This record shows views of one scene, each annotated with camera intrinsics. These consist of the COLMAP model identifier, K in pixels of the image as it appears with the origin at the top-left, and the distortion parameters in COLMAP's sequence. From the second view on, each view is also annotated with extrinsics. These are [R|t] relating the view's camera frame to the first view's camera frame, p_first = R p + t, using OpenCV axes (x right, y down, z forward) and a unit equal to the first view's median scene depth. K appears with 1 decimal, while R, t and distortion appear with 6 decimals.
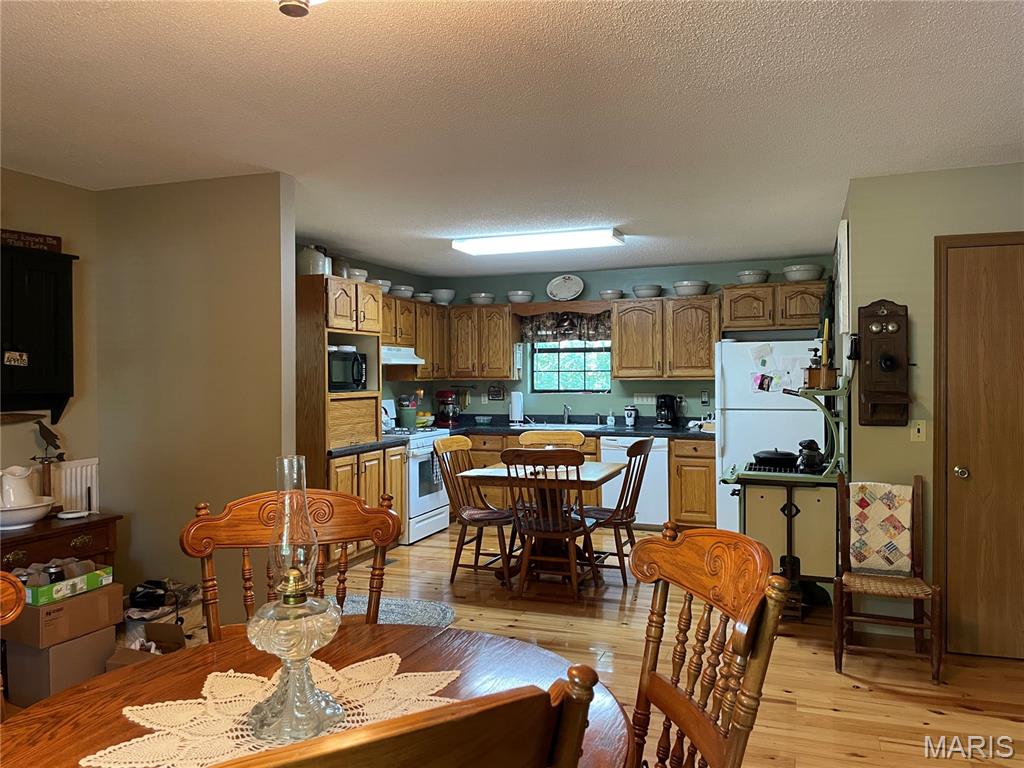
lens RADIAL K [[775.7, 0, 507.4], [0, 775.7, 389.2], [0, 0, 1]] dist [0.070326, -0.077753]
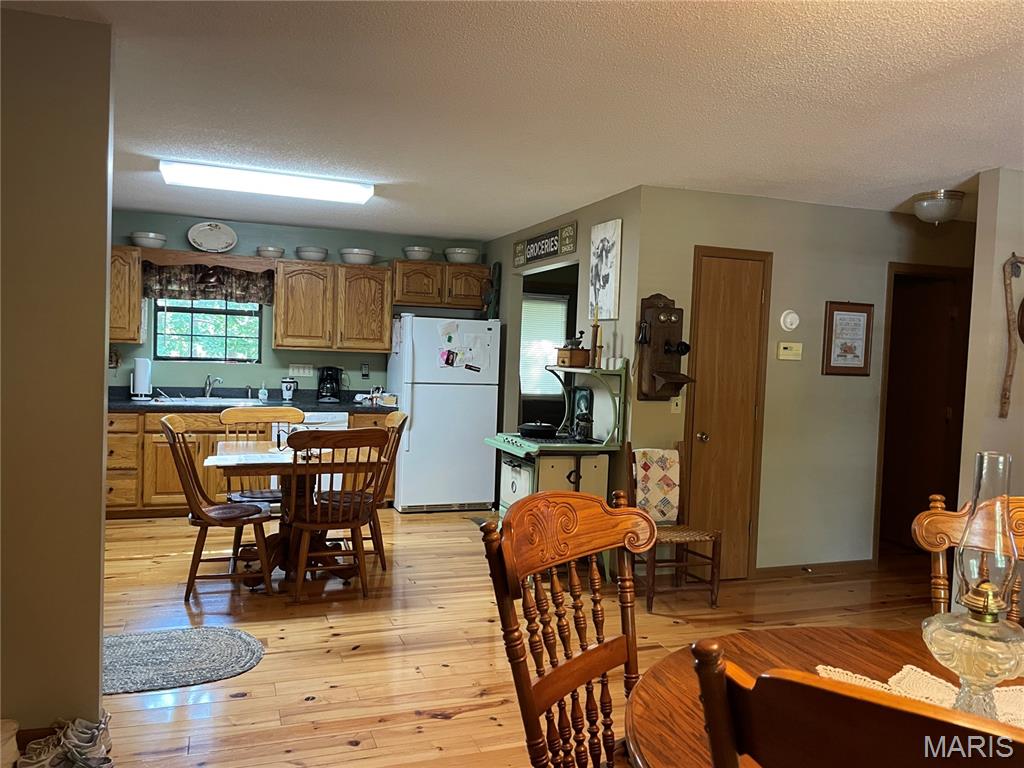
lens RADIAL K [[775.7, 0, 512.1], [0, 775.7, 387.3], [0, 0, 1]] dist [0.070326, -0.077753]
pose [[0.754204, 0.005691, 0.656616, -0.260418], [-0.029465, 0.999249, 0.025183, 0.001869], [-0.655979, -0.038340, 0.753805, 0.146796]]
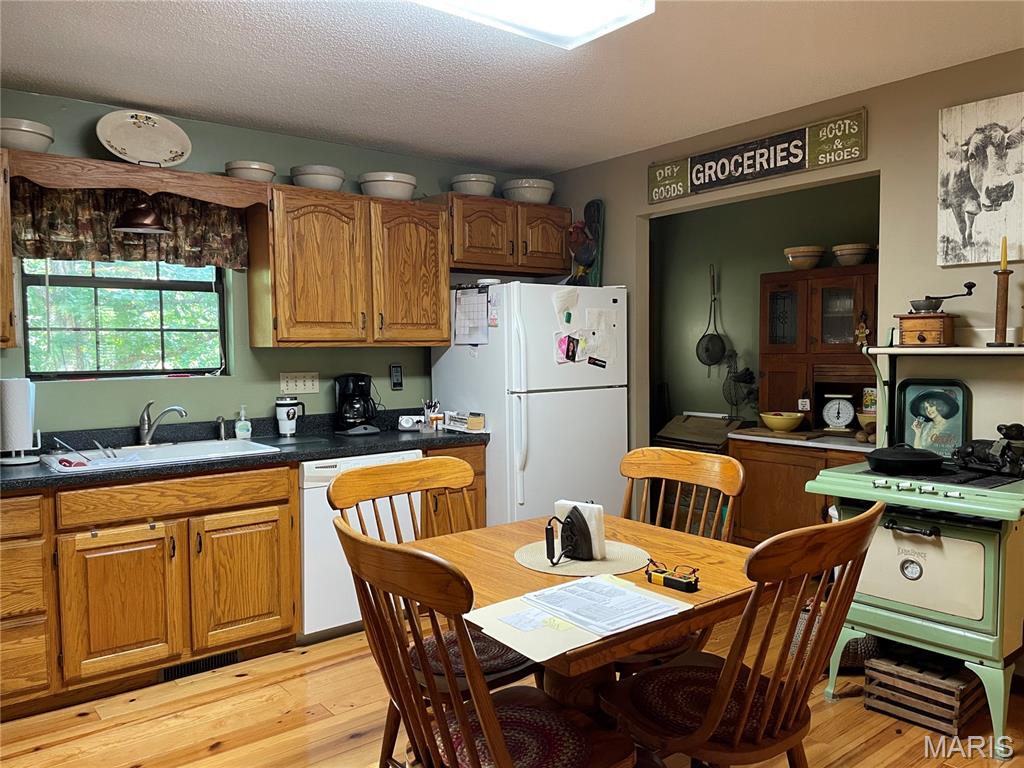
lens RADIAL K [[775.7, 0, 515.3], [0, 775.7, 388.3], [0, 0, 1]] dist [0.070326, -0.077753]
pose [[0.507254, -0.042245, 0.860761, -0.228910], [0.025891, 0.999094, 0.033776, 0.001729], [-0.861408, 0.005153, 0.507888, 0.641014]]
